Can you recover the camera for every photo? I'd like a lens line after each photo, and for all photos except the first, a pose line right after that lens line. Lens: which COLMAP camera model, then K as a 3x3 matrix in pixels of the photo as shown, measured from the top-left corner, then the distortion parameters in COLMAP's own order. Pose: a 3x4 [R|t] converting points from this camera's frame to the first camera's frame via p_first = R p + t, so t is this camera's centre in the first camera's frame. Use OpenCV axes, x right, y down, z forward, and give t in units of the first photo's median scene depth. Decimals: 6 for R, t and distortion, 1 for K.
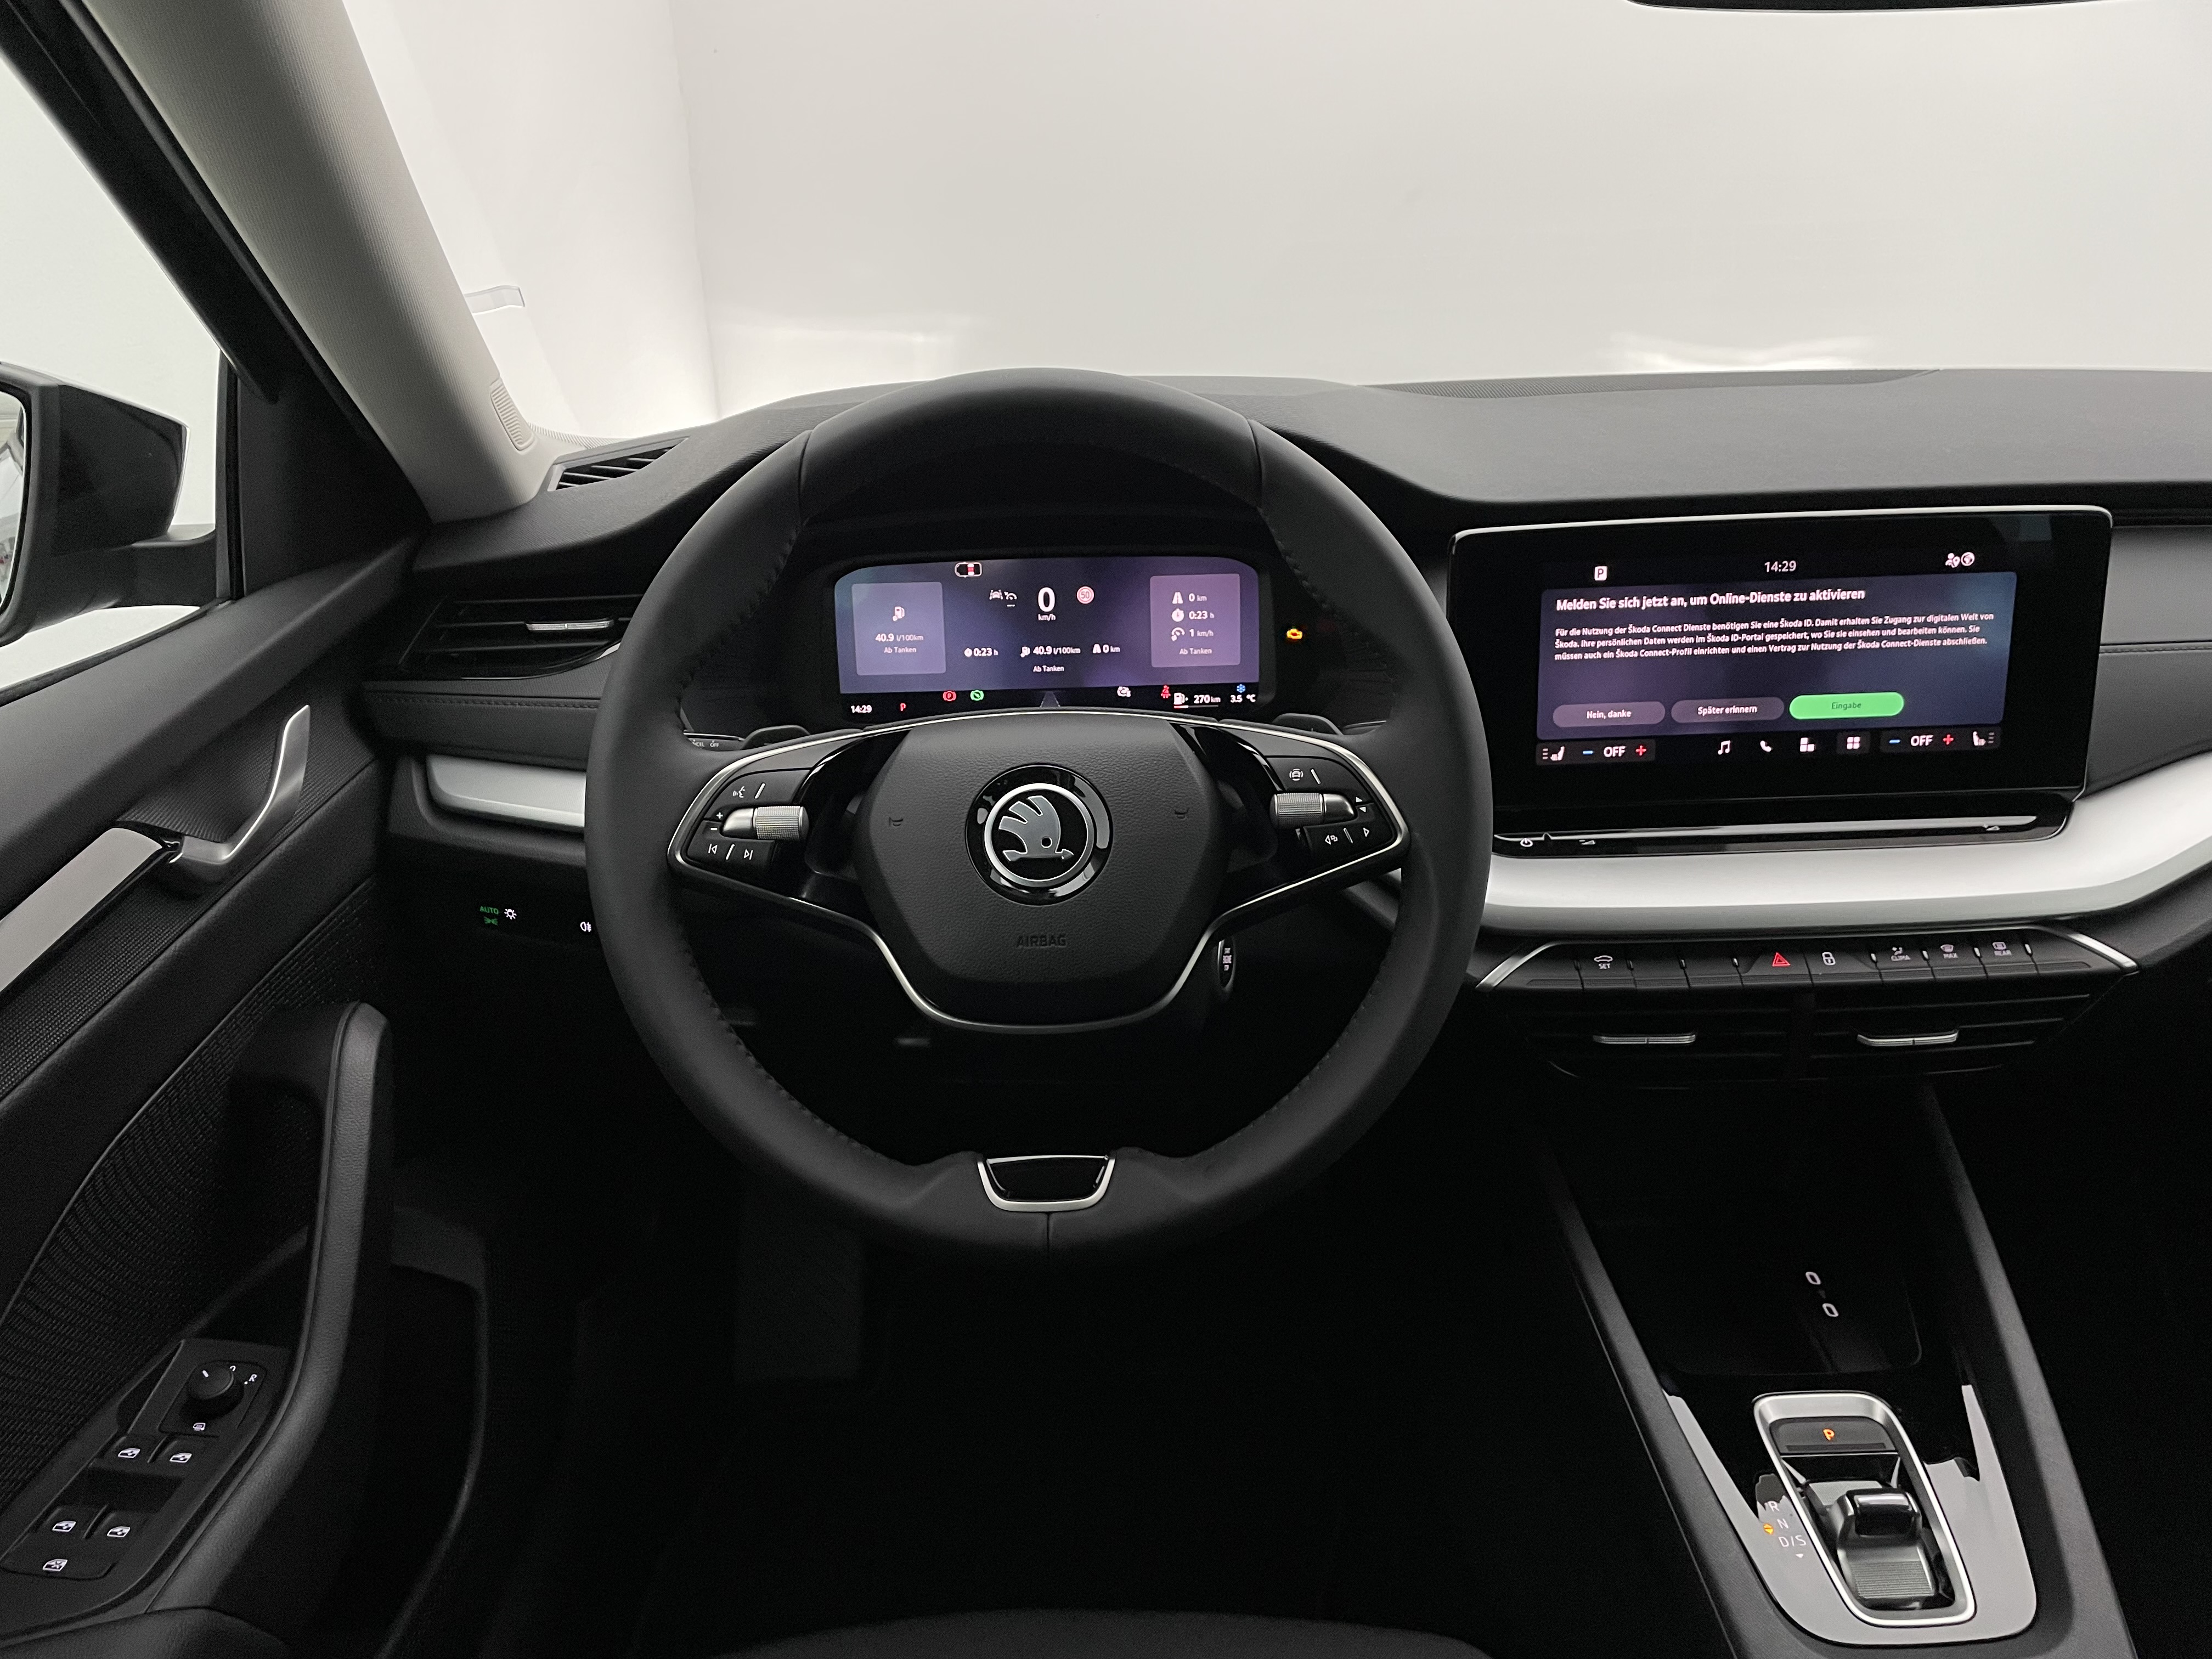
lens RADIAL K [[1680.7, 0, 1067.6], [0, 1680.7, 849.2], [0, 0, 1]] dist [0.065682, -0.105120]
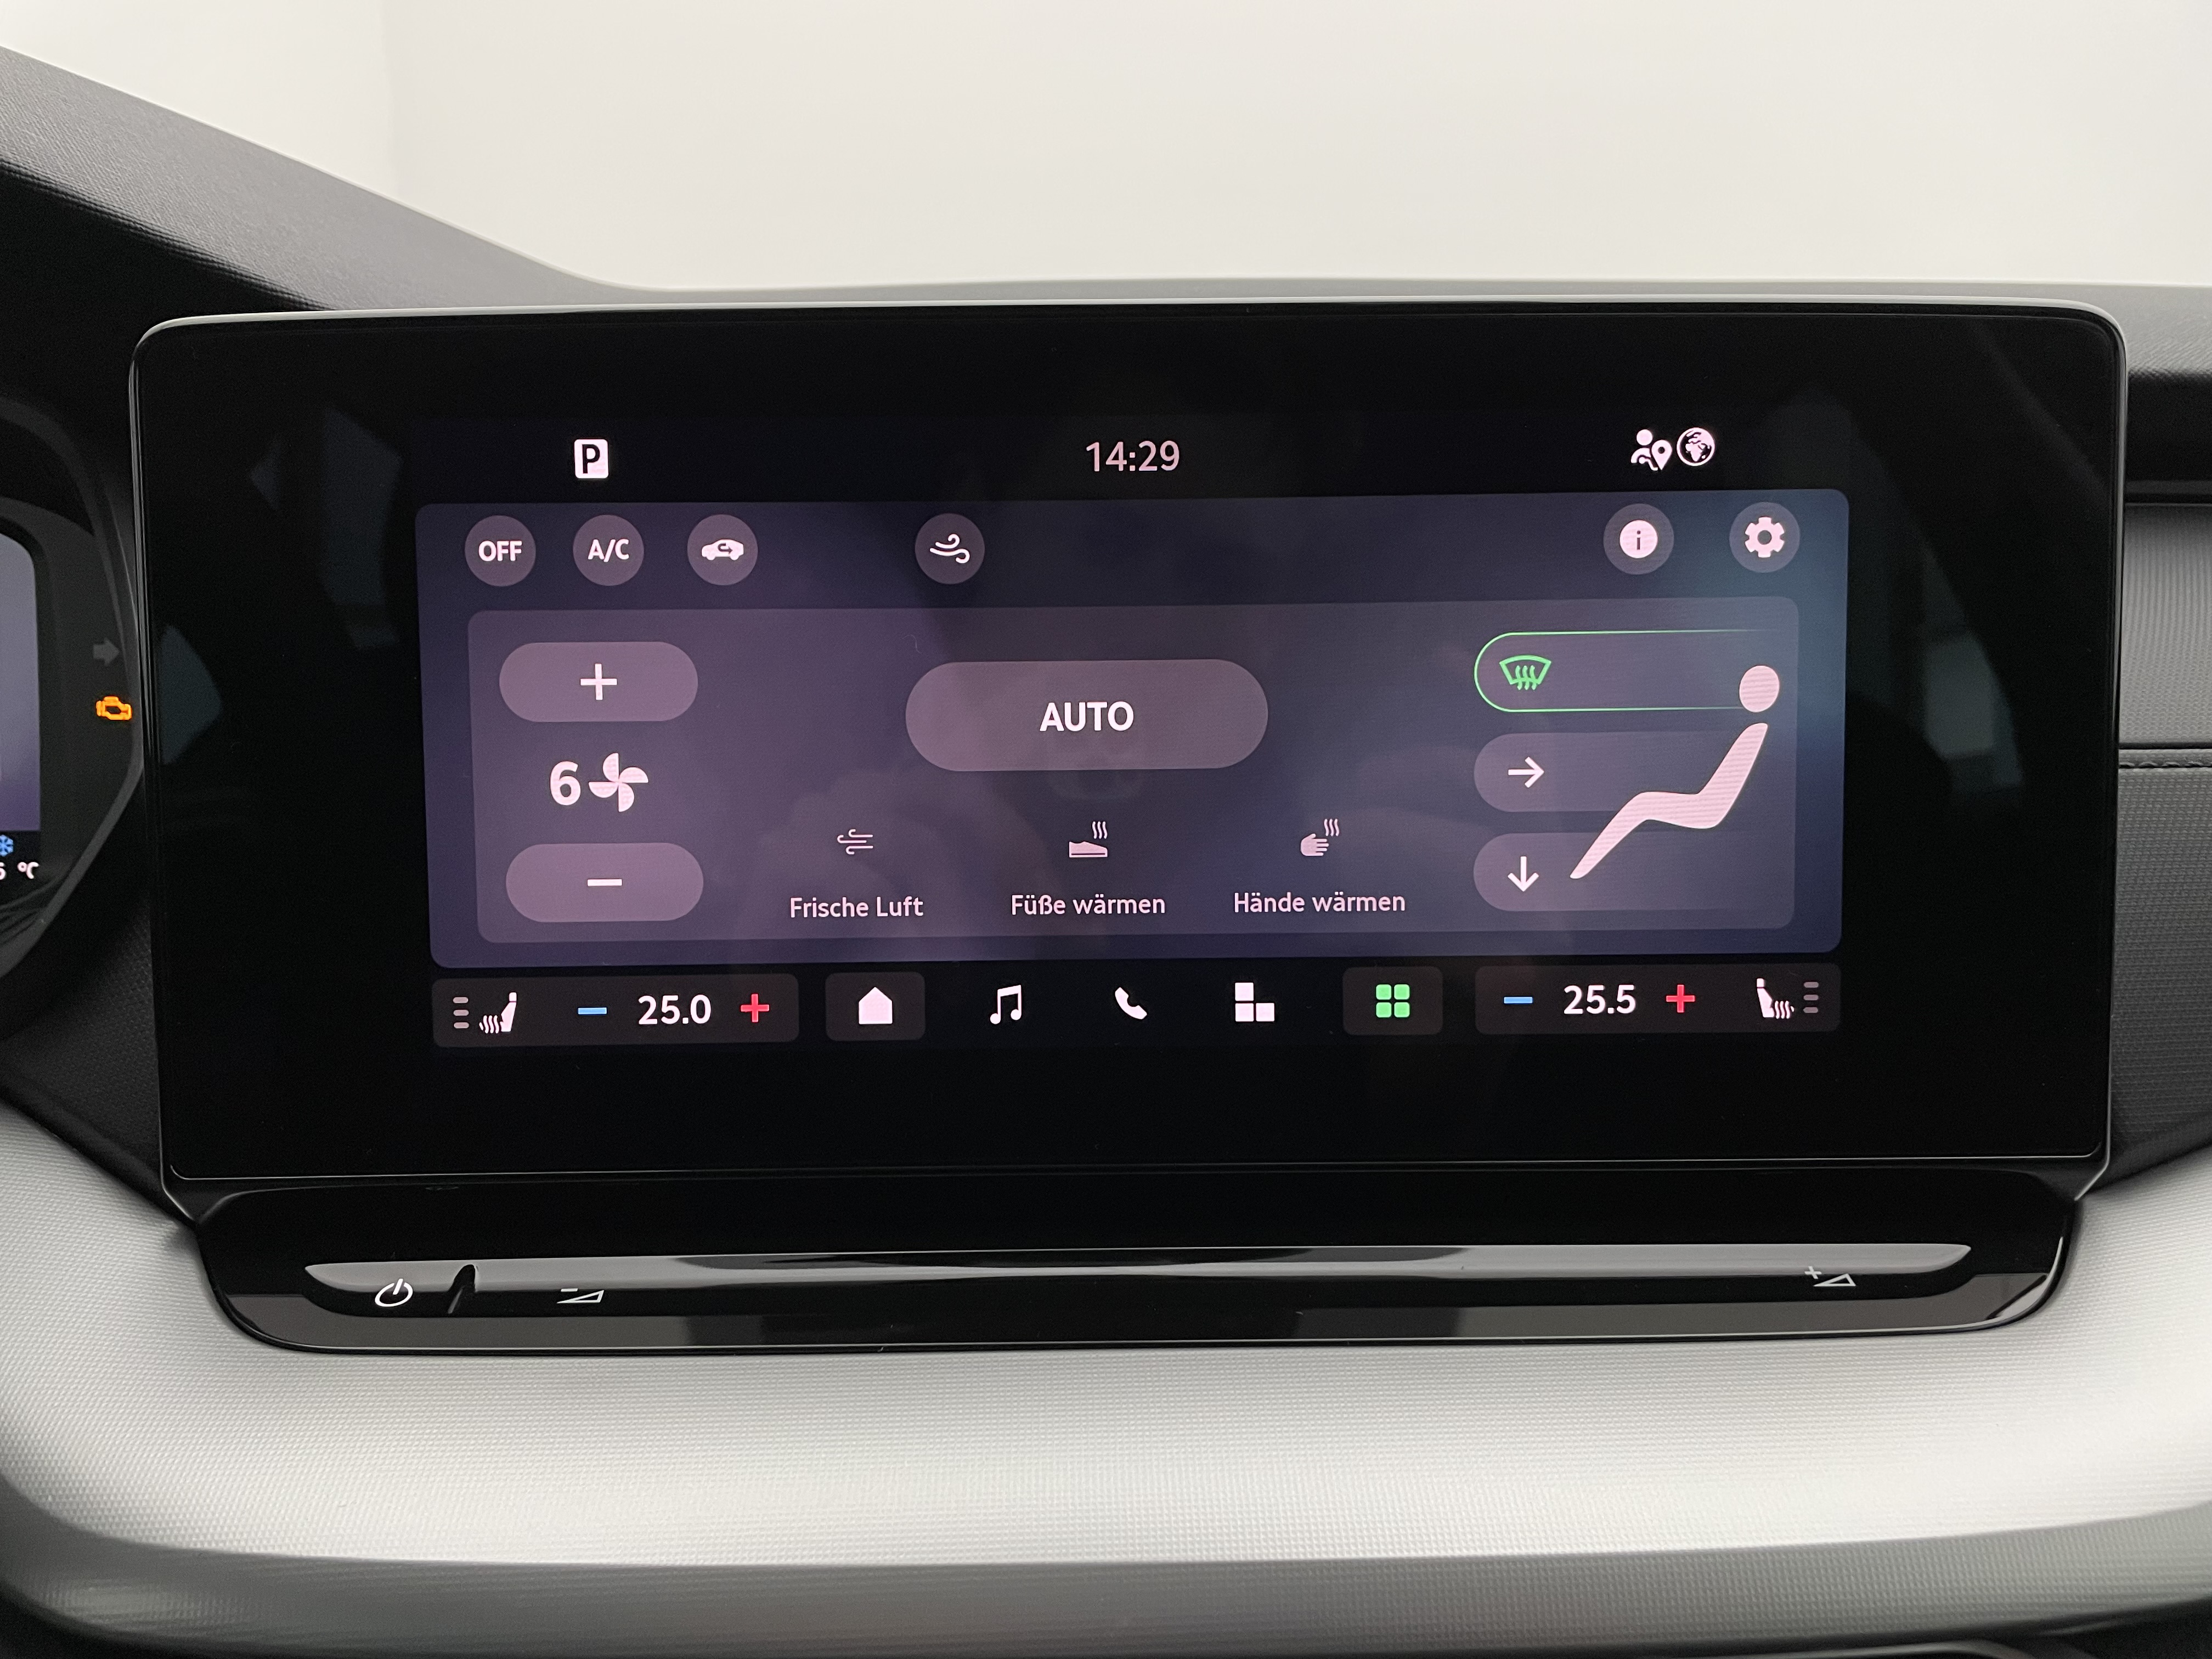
lens RADIAL K [[1680.7, 0, 1093.6], [0, 1680.7, 830.2], [0, 0, 1]] dist [0.065682, -0.105120]
pose [[0.999605, 0.026010, 0.010650, 0.413419], [-0.023629, 0.982883, -0.182710, -0.035339], [-0.015220, 0.182386, 0.983109, 0.695442]]
